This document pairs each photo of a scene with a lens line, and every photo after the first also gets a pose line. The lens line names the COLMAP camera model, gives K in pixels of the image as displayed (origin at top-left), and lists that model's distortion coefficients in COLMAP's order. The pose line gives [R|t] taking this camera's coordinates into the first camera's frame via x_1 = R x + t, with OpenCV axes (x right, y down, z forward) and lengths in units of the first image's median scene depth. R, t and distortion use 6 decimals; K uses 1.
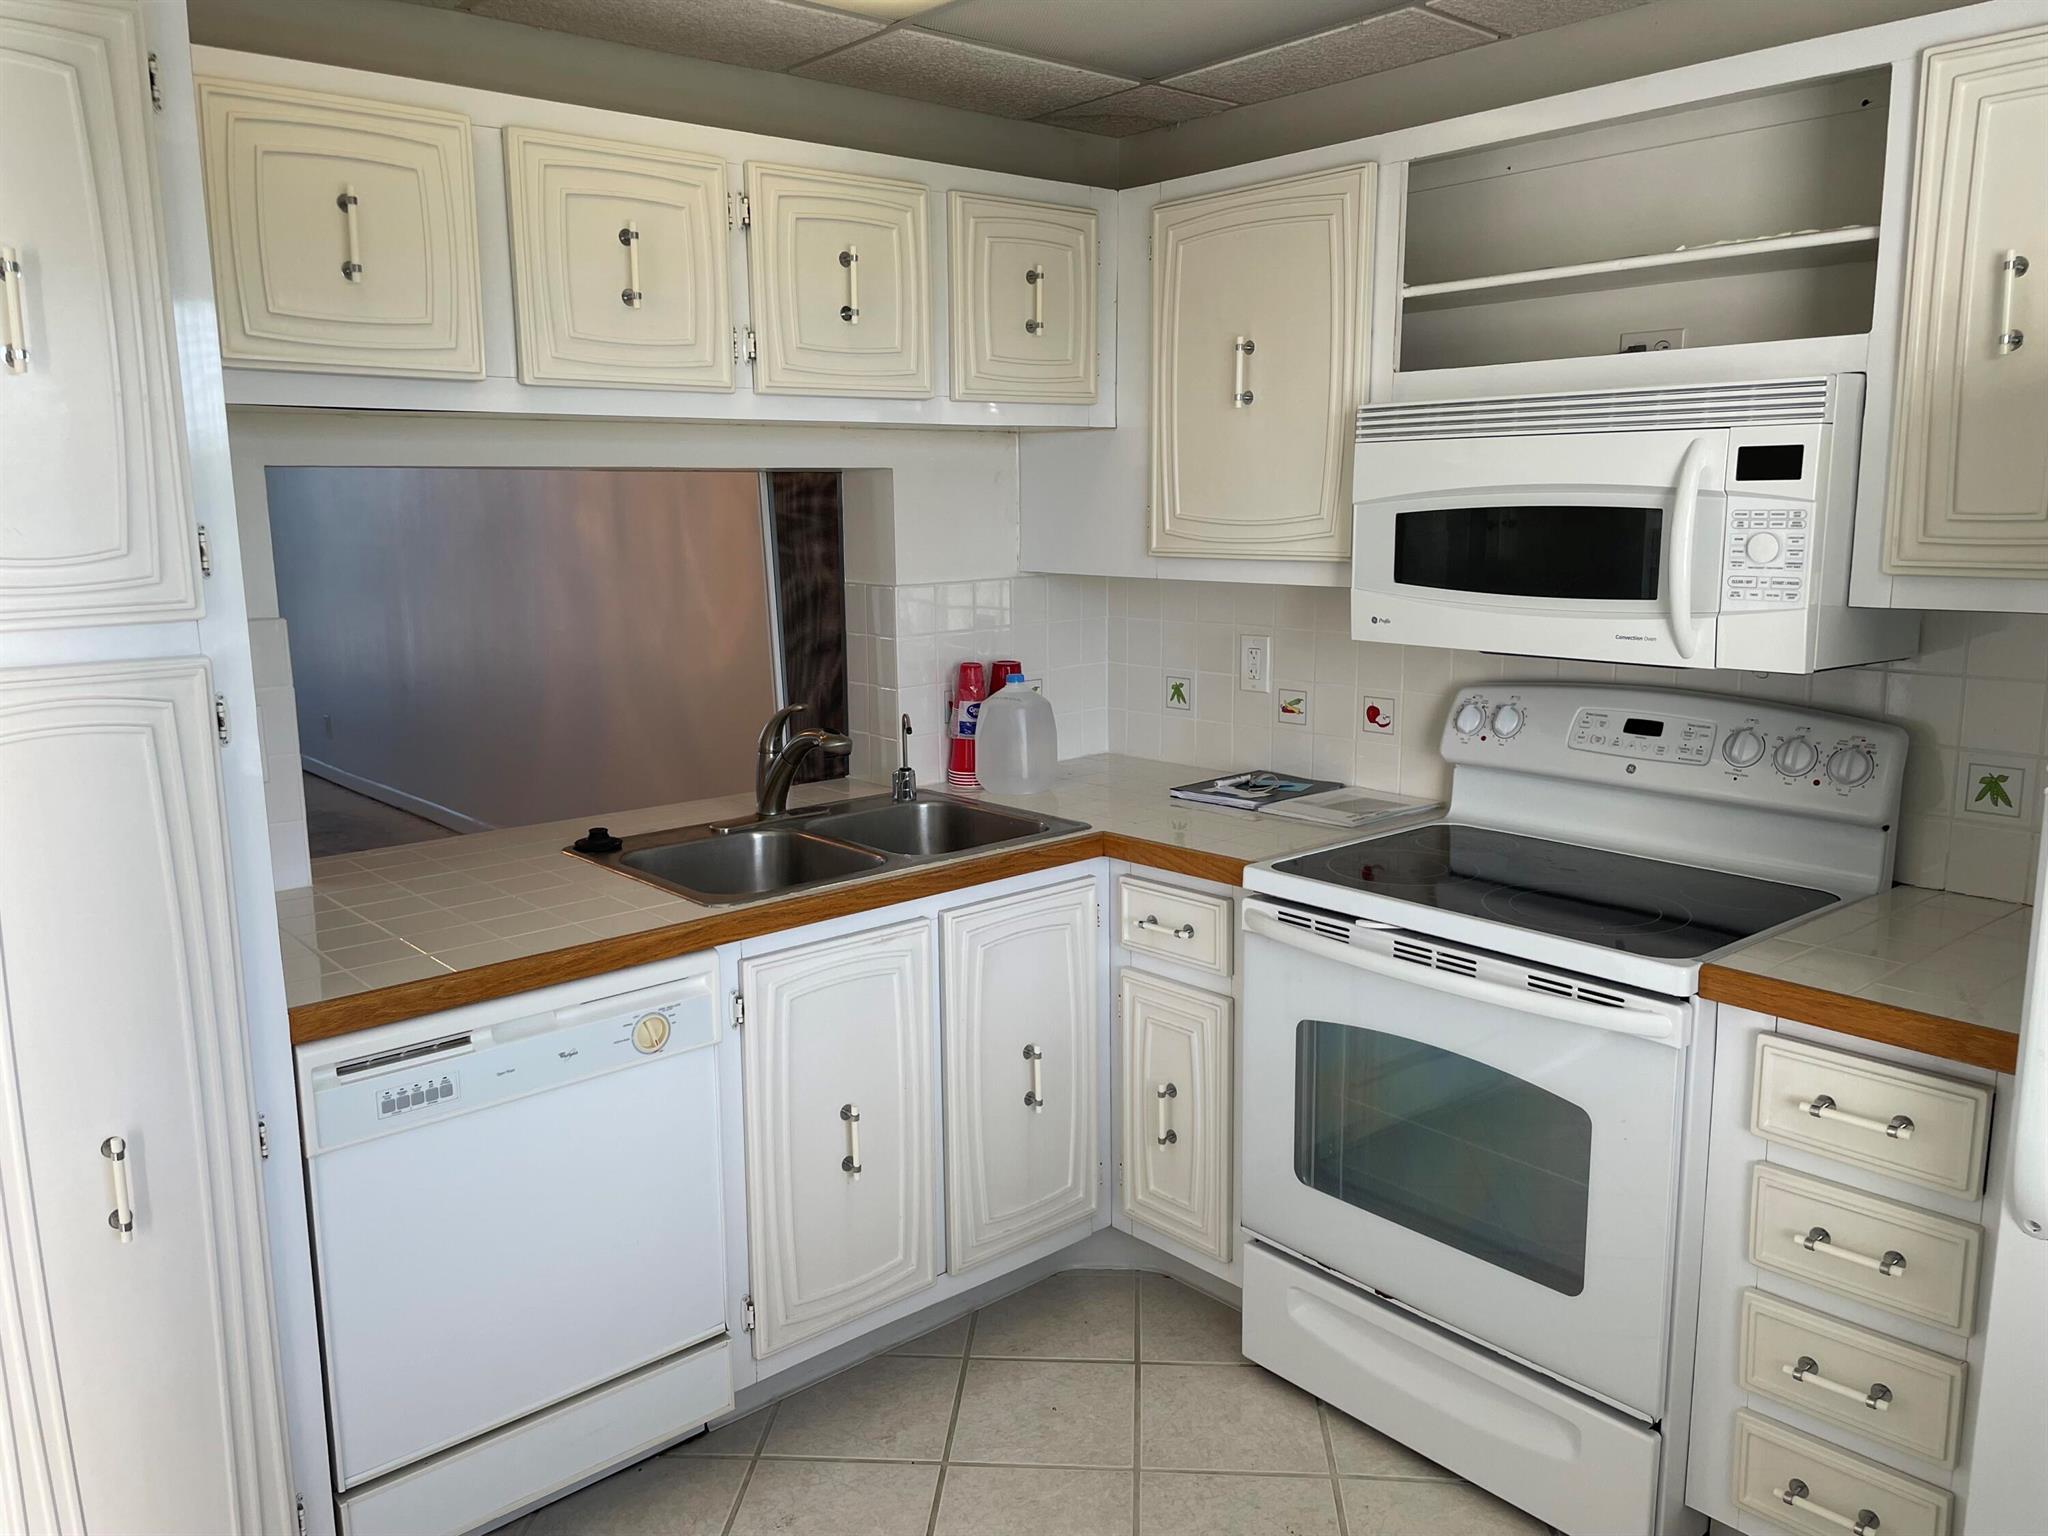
lens RADIAL K [[1574.5, 0, 1013.9], [0, 1574.5, 777.6], [0, 0, 1]] dist [0.111364, -0.124048]
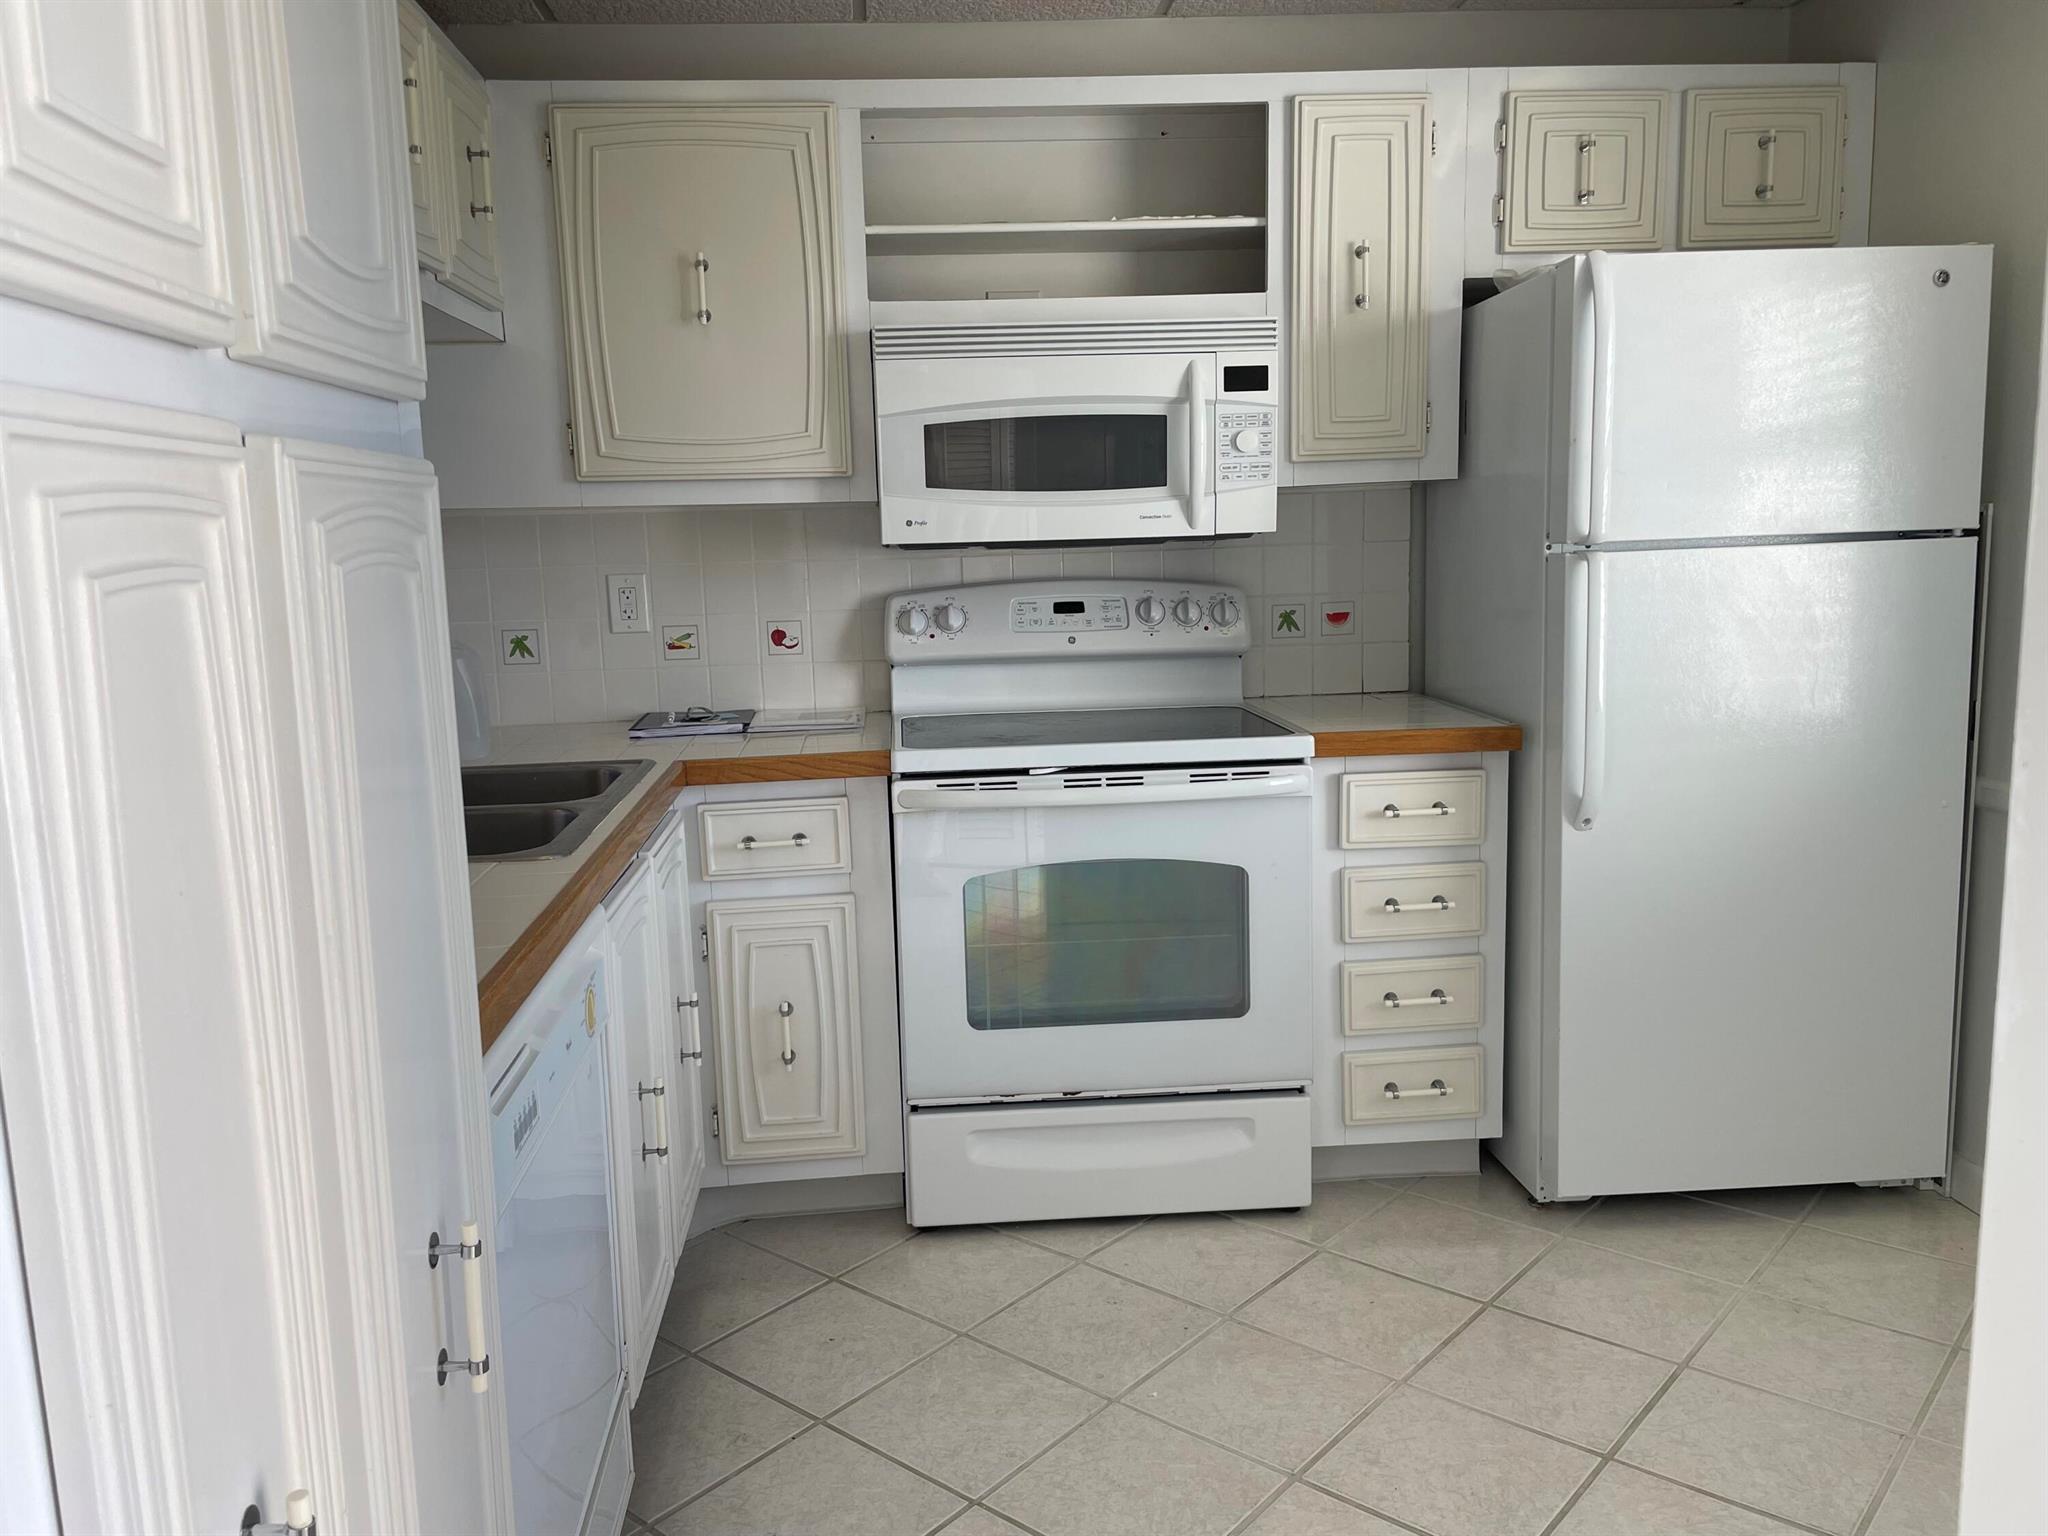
lens RADIAL K [[1574.5, 0, 1013.9], [0, 1574.5, 777.6], [0, 0, 1]] dist [0.111364, -0.124048]
pose [[0.587978, -0.130007, 0.798361, -0.655851], [0.169142, 0.984941, 0.035821, 0.049936], [-0.790995, 0.113975, 0.601113, 0.314779]]
